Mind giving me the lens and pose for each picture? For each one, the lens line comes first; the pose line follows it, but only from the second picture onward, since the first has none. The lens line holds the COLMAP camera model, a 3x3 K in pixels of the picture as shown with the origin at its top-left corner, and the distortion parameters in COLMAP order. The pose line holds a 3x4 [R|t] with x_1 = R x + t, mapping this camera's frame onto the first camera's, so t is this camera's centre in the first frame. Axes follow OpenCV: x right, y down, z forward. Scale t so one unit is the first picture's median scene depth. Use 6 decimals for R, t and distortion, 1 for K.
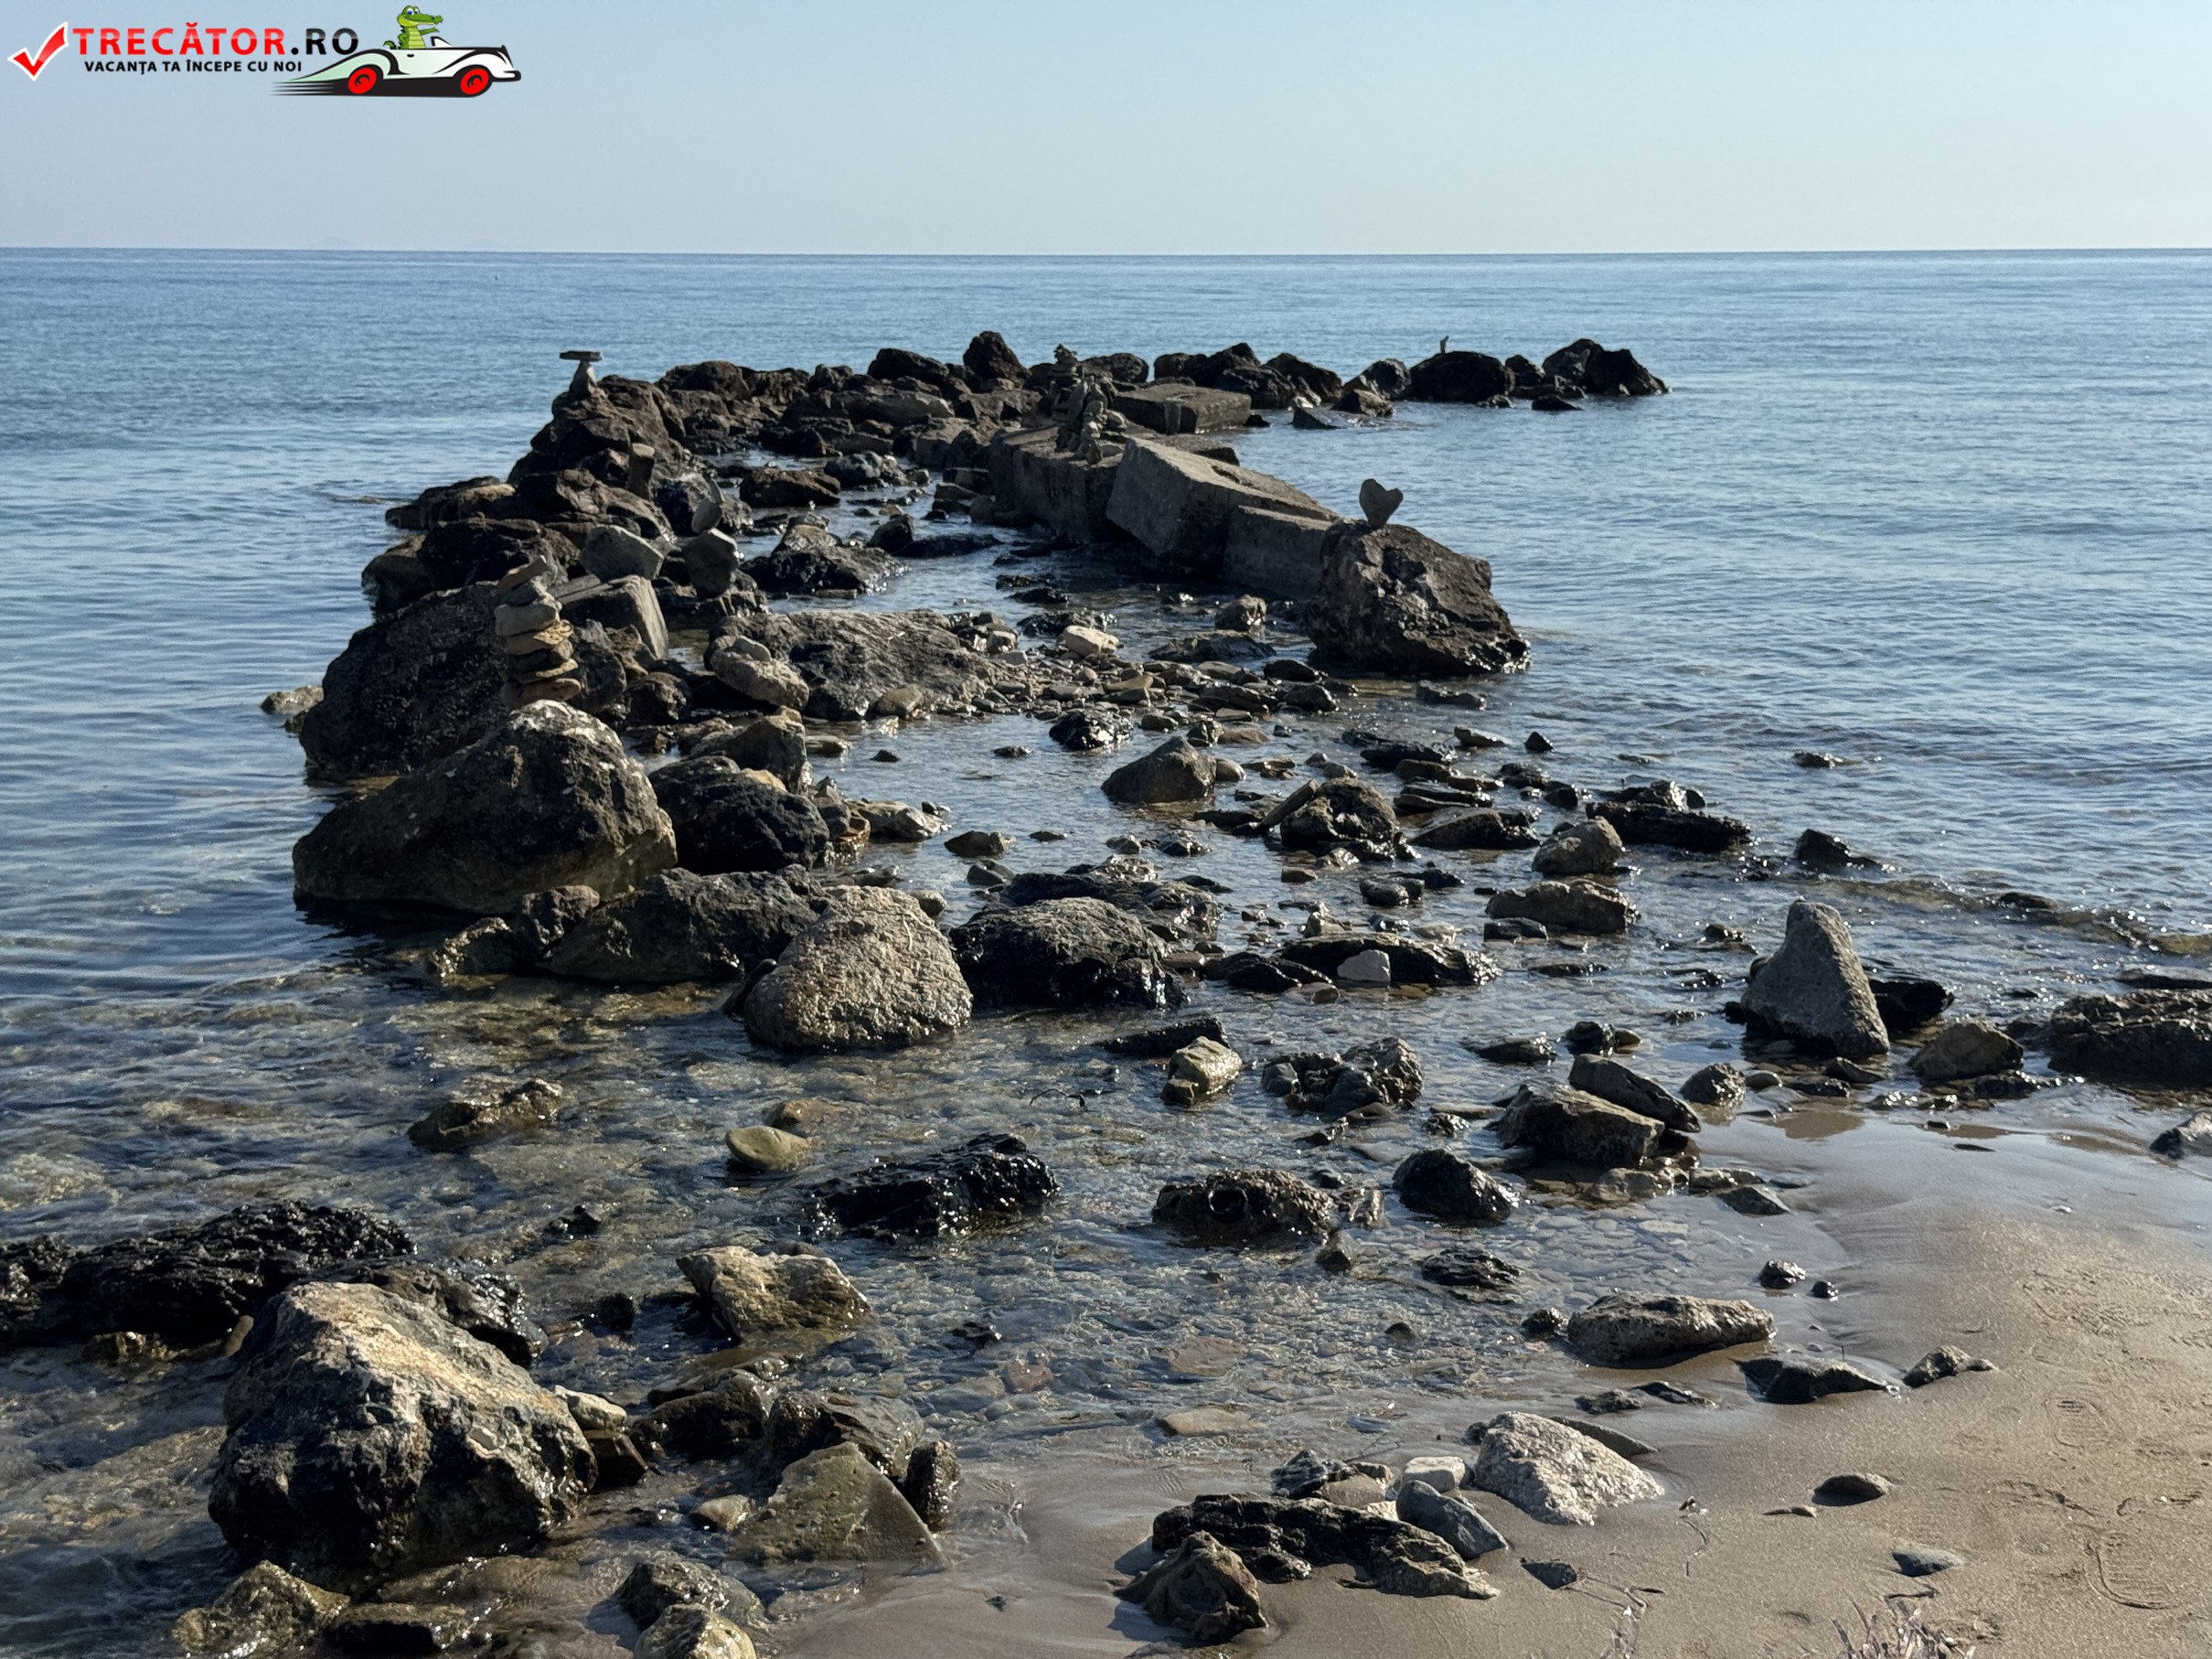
lens RADIAL K [[3168.5, 0, 1096.7], [0, 3168.5, 820.7], [0, 0, 1]] dist [0.112989, 0.000000]
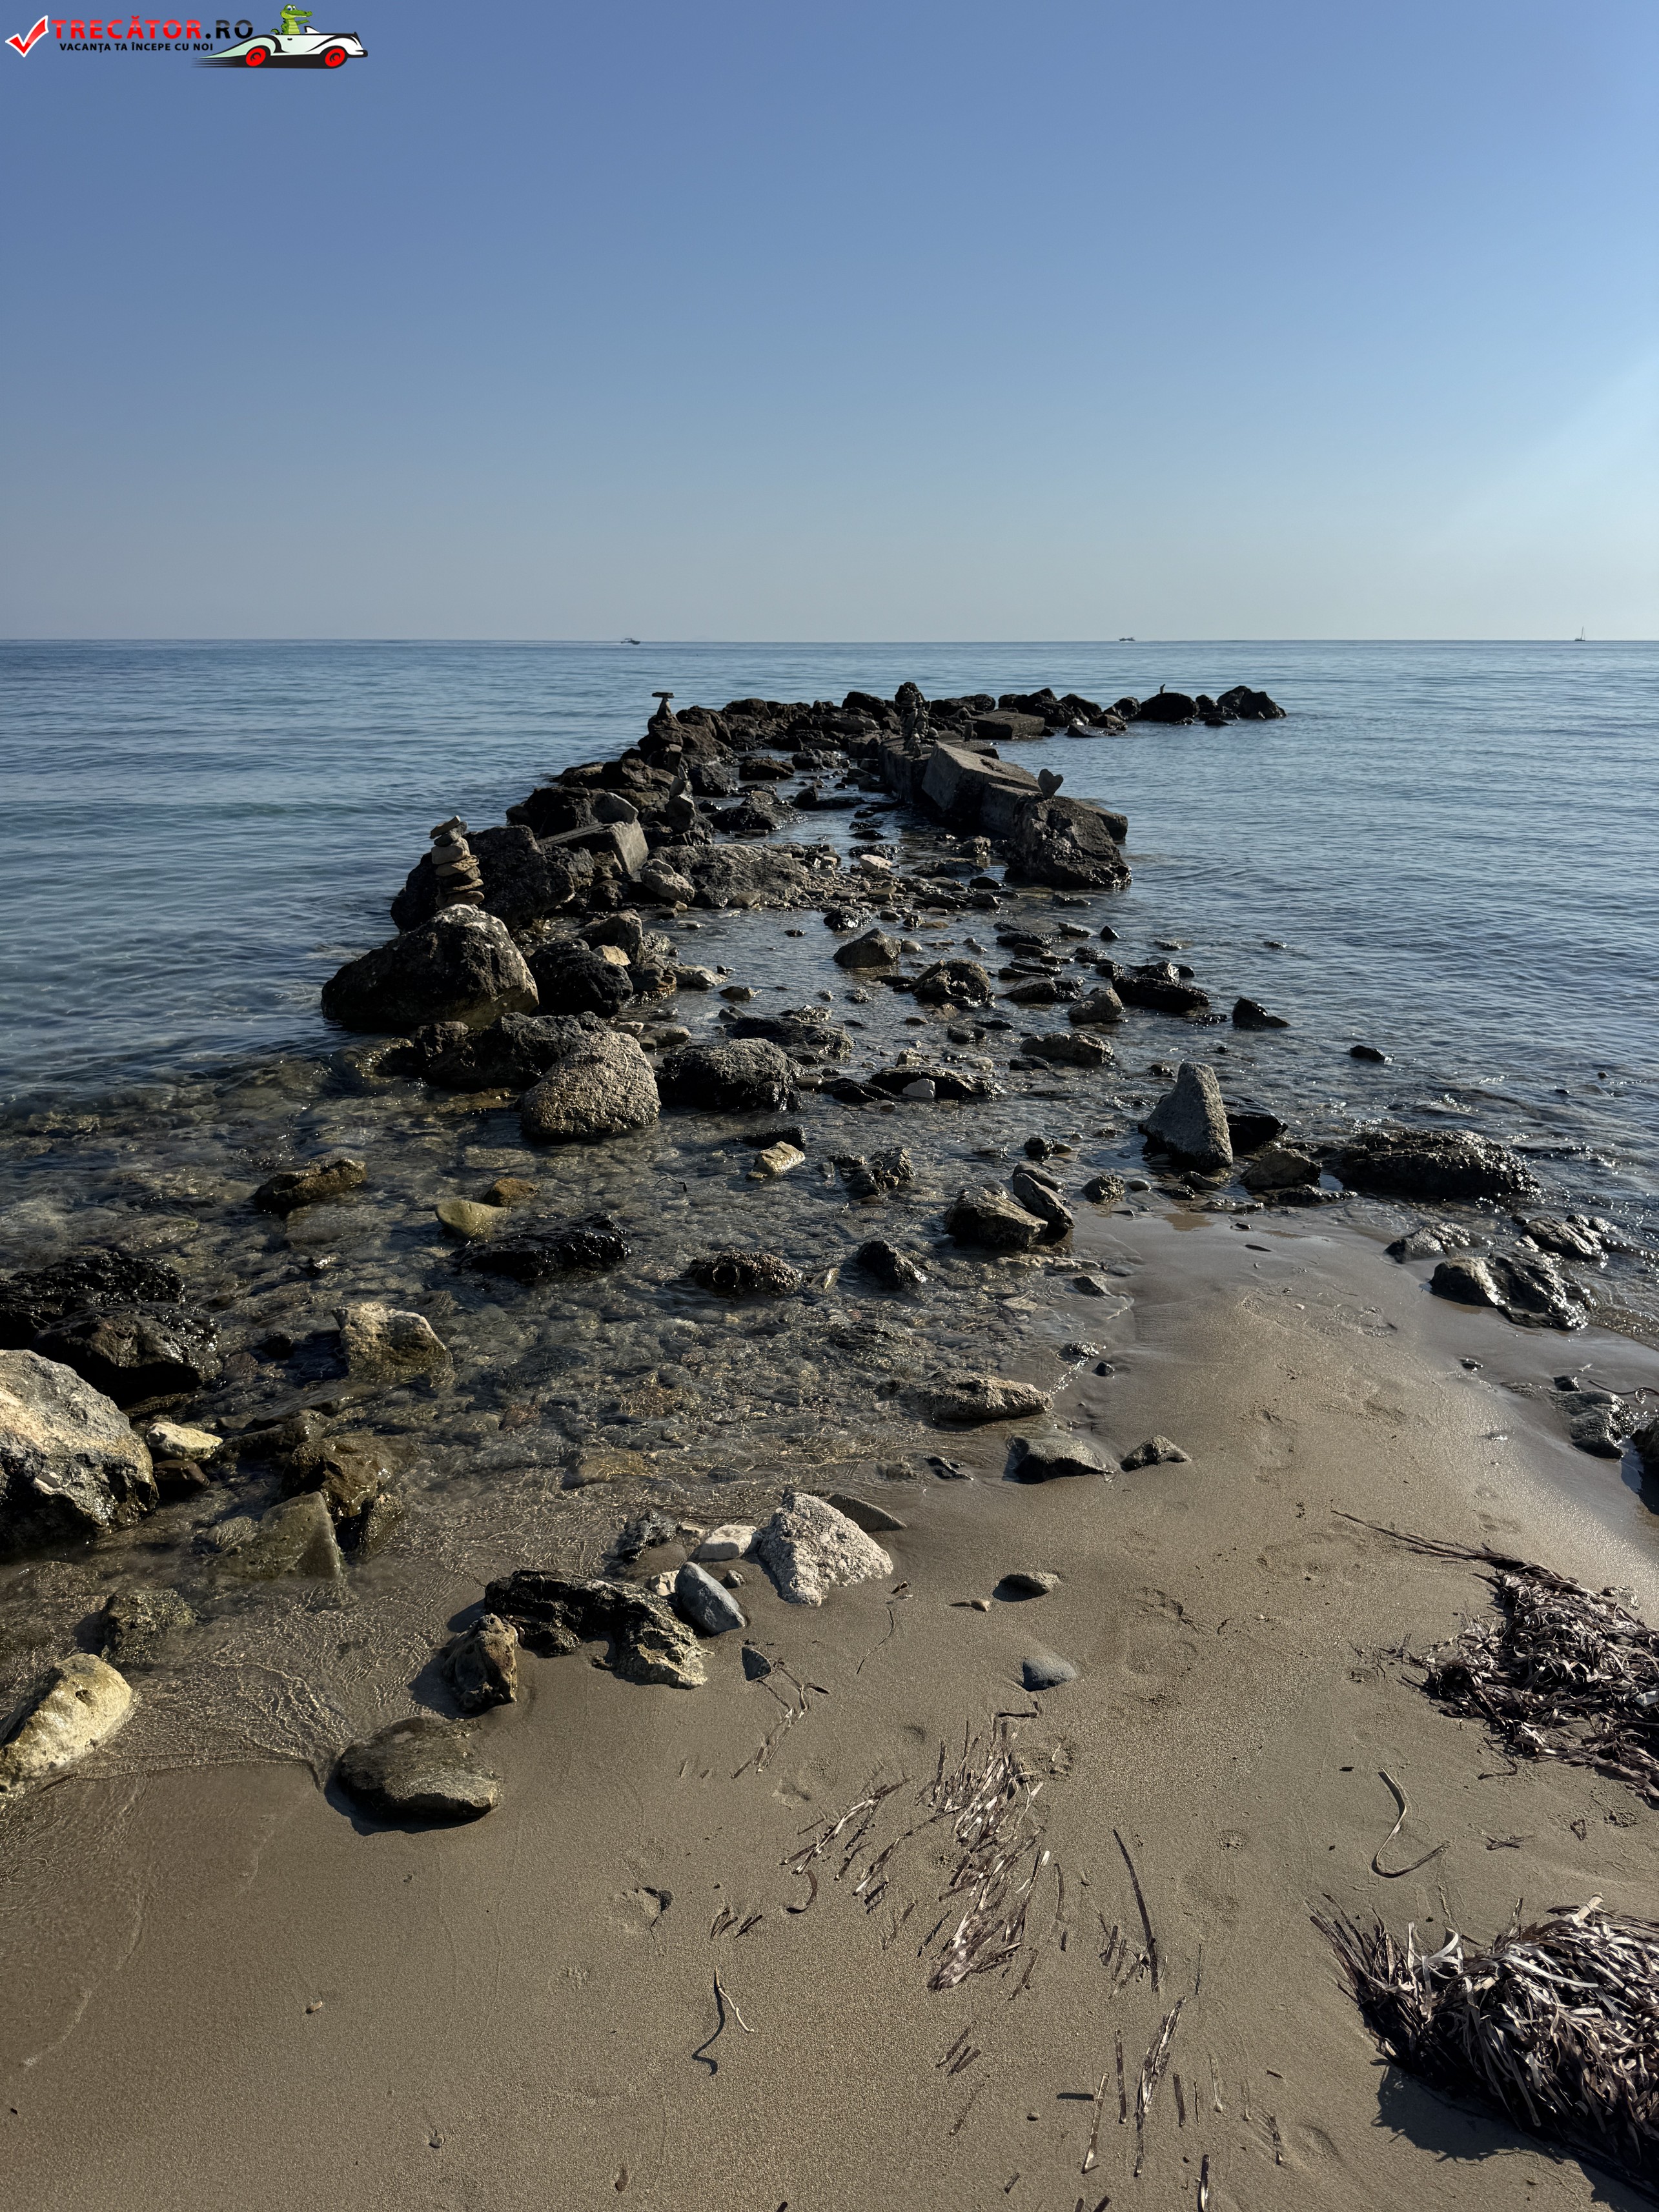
lens RADIAL K [[1587.5, 0, 820.2], [0, 1587.5, 1099.9], [0, 0, 1]] dist [0.109081, -0.115508]
pose [[0.993096, 0.032369, -0.112754, 0.114109], [-0.020720, 0.994466, 0.102992, -0.026861], [0.115463, -0.099945, 0.988271, 0.190591]]
